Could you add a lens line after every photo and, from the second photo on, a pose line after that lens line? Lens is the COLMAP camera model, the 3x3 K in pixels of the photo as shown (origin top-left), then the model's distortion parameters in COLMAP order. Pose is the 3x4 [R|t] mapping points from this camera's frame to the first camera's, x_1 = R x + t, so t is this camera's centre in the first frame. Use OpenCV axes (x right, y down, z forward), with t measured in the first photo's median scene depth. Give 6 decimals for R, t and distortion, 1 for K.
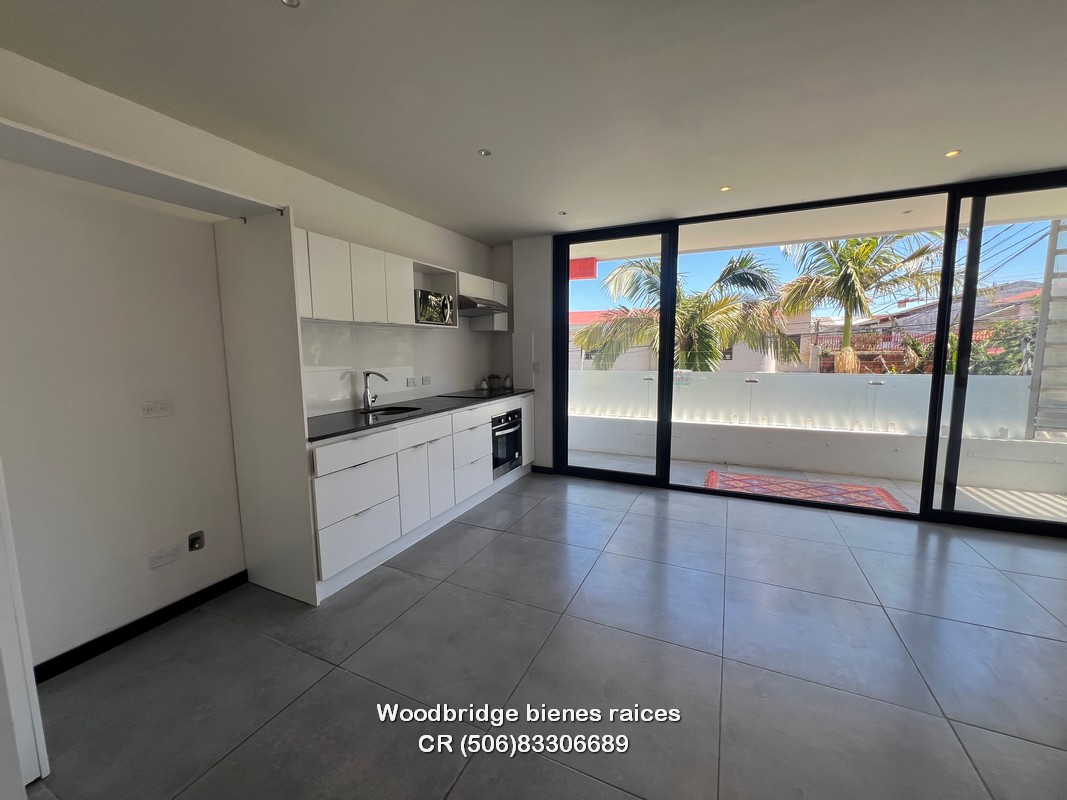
lens RADIAL K [[426.1, 0, 532.2], [0, 426.1, 400.3], [0, 0, 1]] dist [-0.000126, -0.000015]
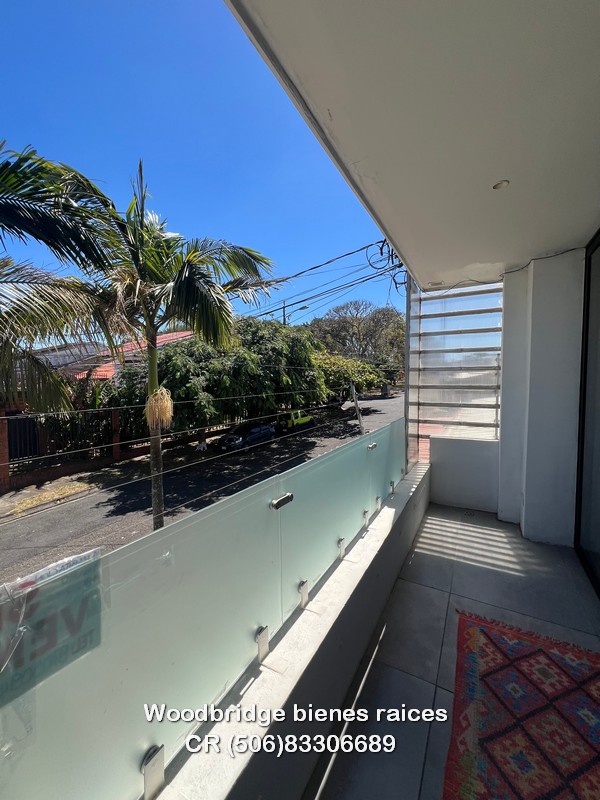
lens RADIAL K [[321.0, 0, 300.4], [0, 321.0, 397.9], [0, 0, 1]] dist [0.000583, 0.000399]
pose [[0.080530, -0.056366, 0.995157, 0.321760], [0.115730, 0.992176, 0.046832, -0.169134], [-0.990011, 0.111399, 0.086423, 1.150961]]
